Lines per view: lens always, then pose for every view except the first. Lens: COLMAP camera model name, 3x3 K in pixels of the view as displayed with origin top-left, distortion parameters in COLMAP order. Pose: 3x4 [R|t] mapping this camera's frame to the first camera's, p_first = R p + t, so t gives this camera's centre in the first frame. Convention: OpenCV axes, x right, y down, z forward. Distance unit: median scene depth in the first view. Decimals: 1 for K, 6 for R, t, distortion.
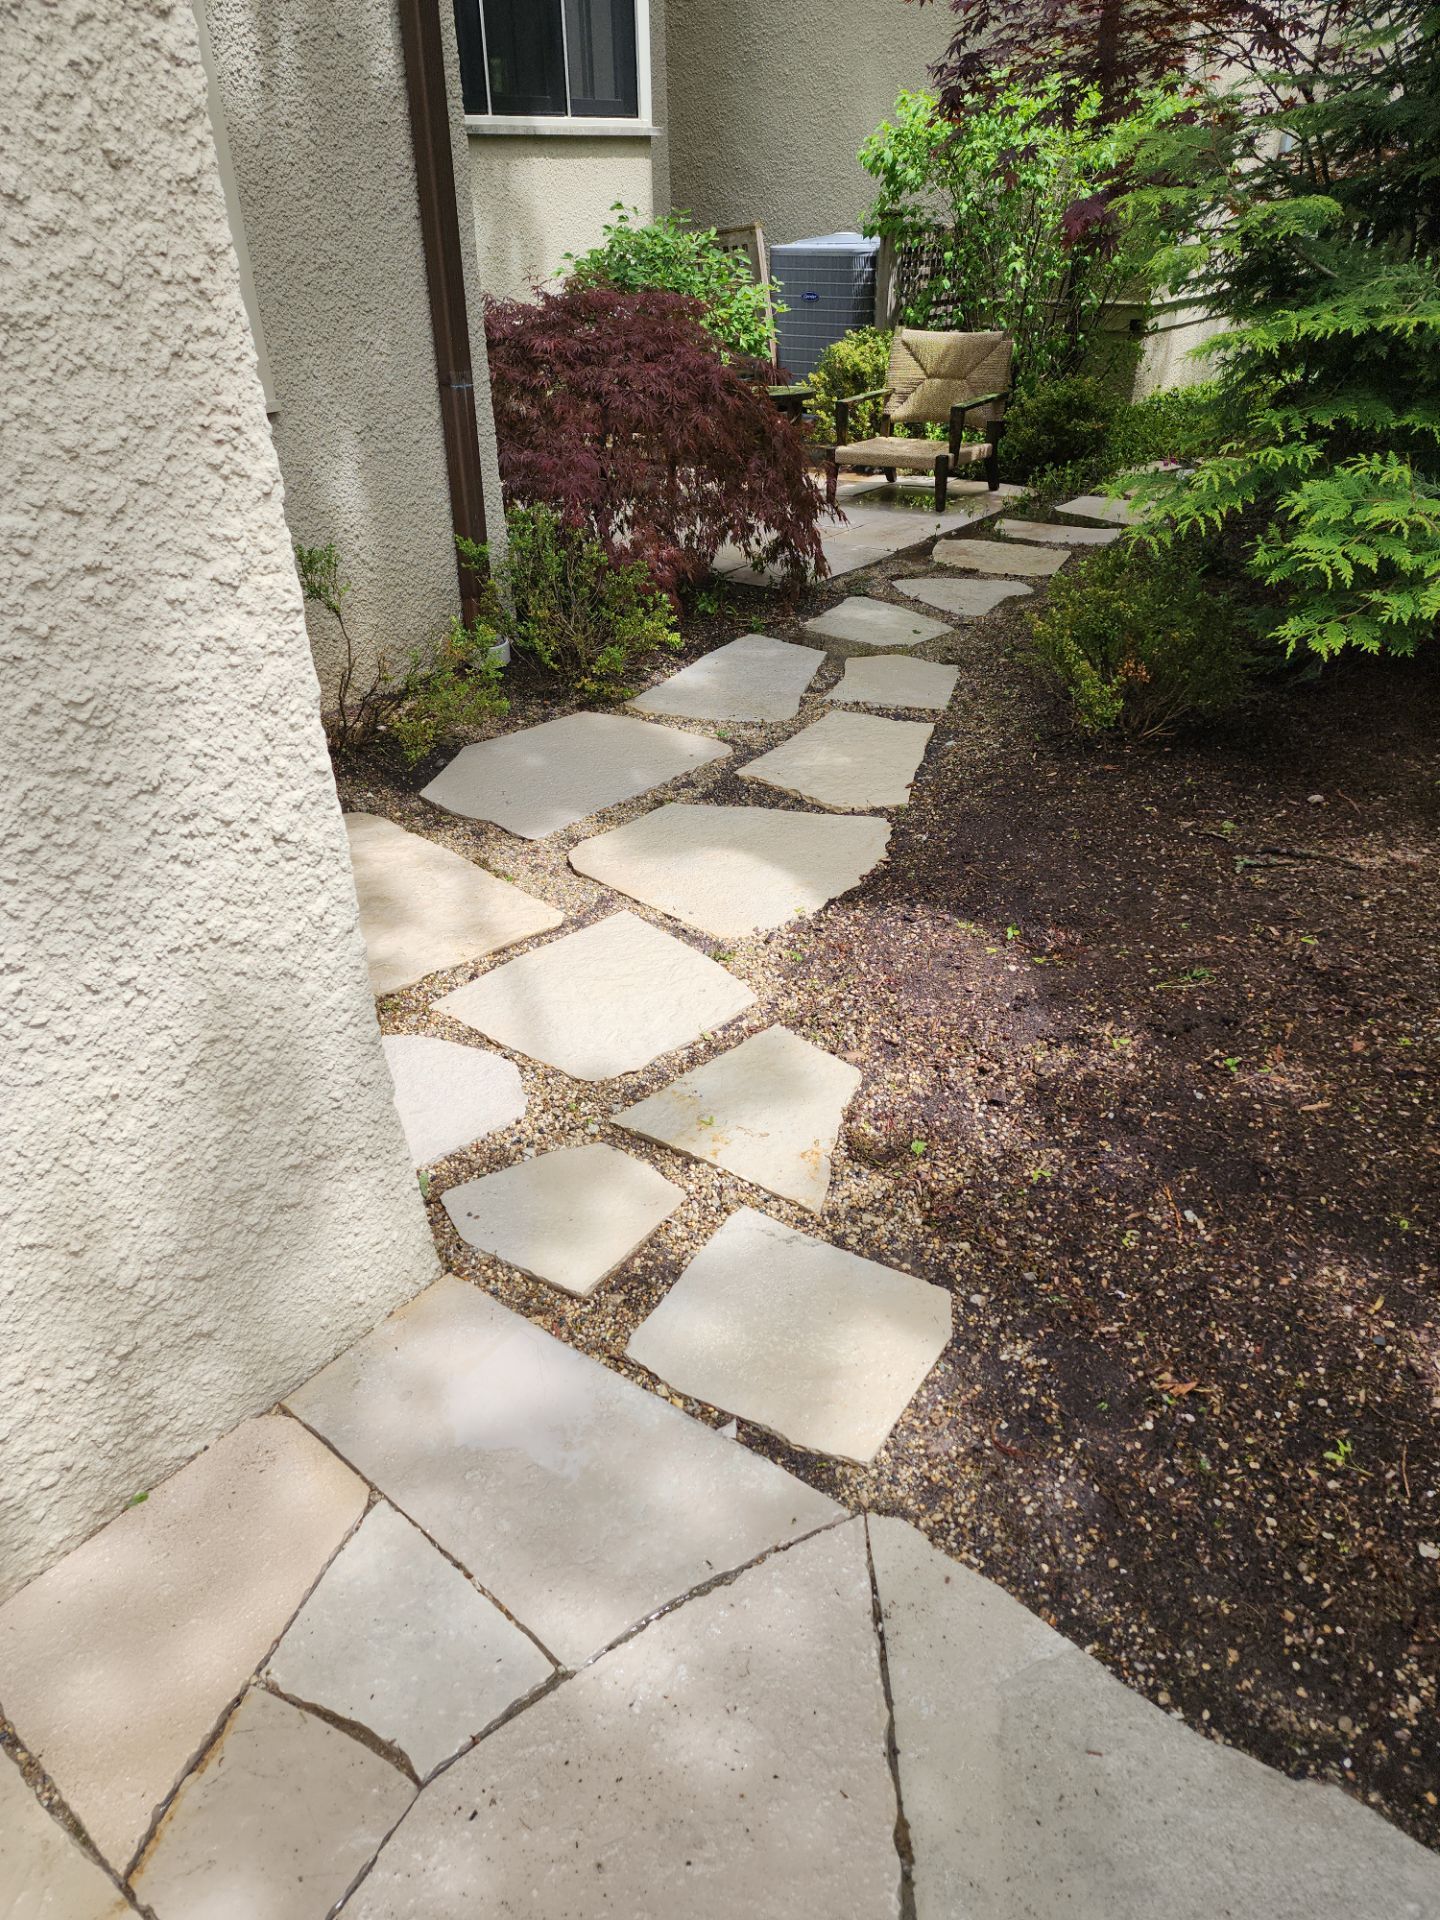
lens RADIAL K [[1330.5, 0, 681.0], [0, 1330.5, 956.6], [0, 0, 1]] dist [0.055027, -0.042583]
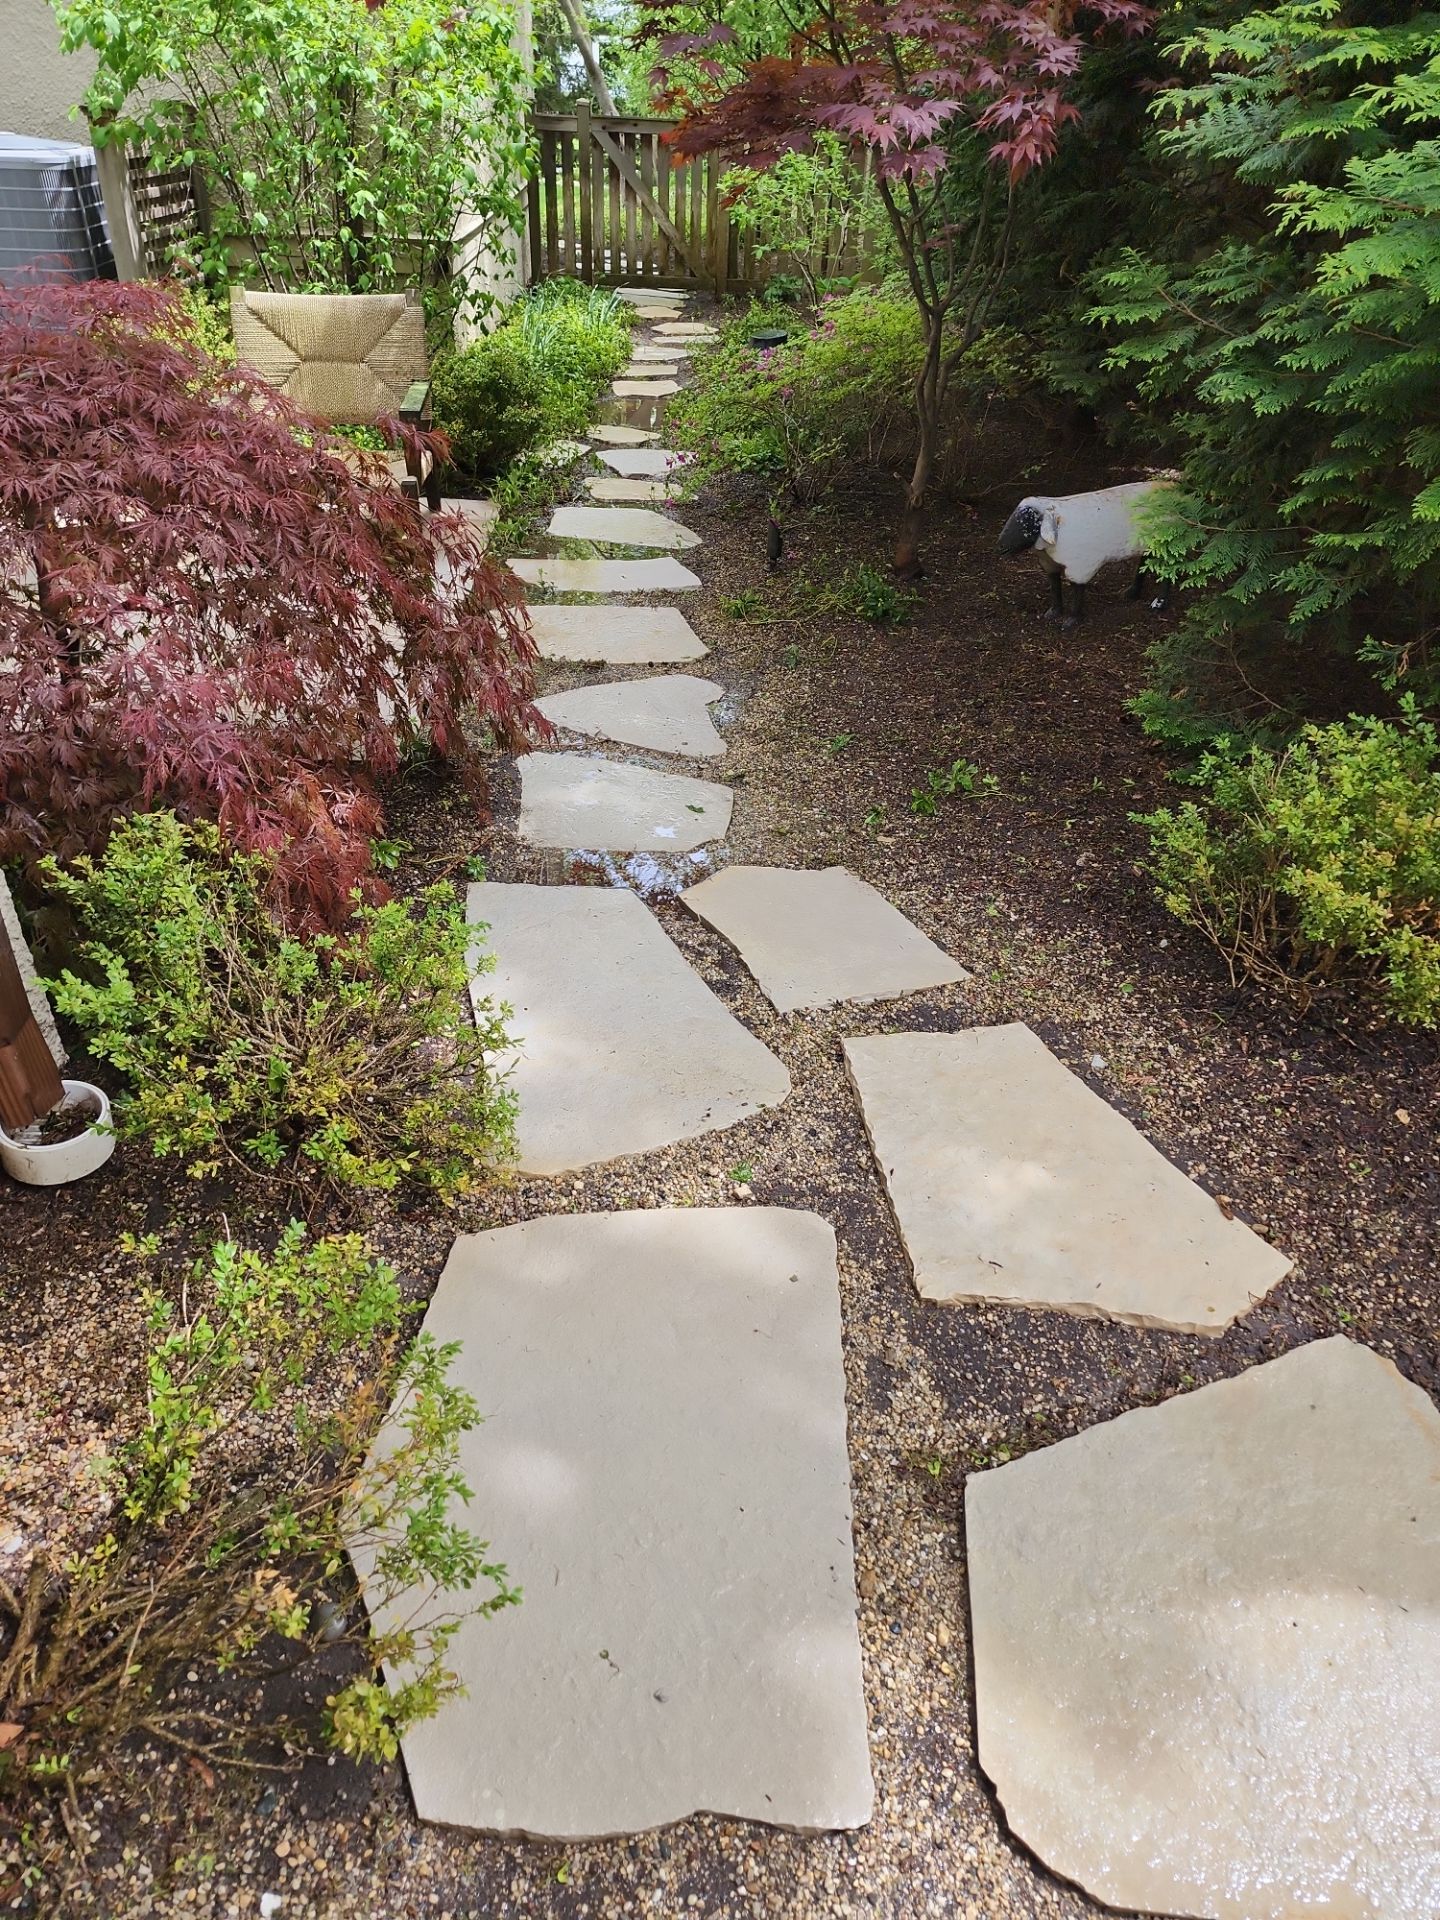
lens RADIAL K [[1330.5, 0, 681.0], [0, 1330.5, 956.6], [0, 0, 1]] dist [0.055027, -0.042583]
pose [[0.784766, -0.299536, 0.542605, -0.393837], [0.271164, 0.953161, 0.133994, -0.539808], [-0.557326, 0.041981, 0.829232, 0.995662]]
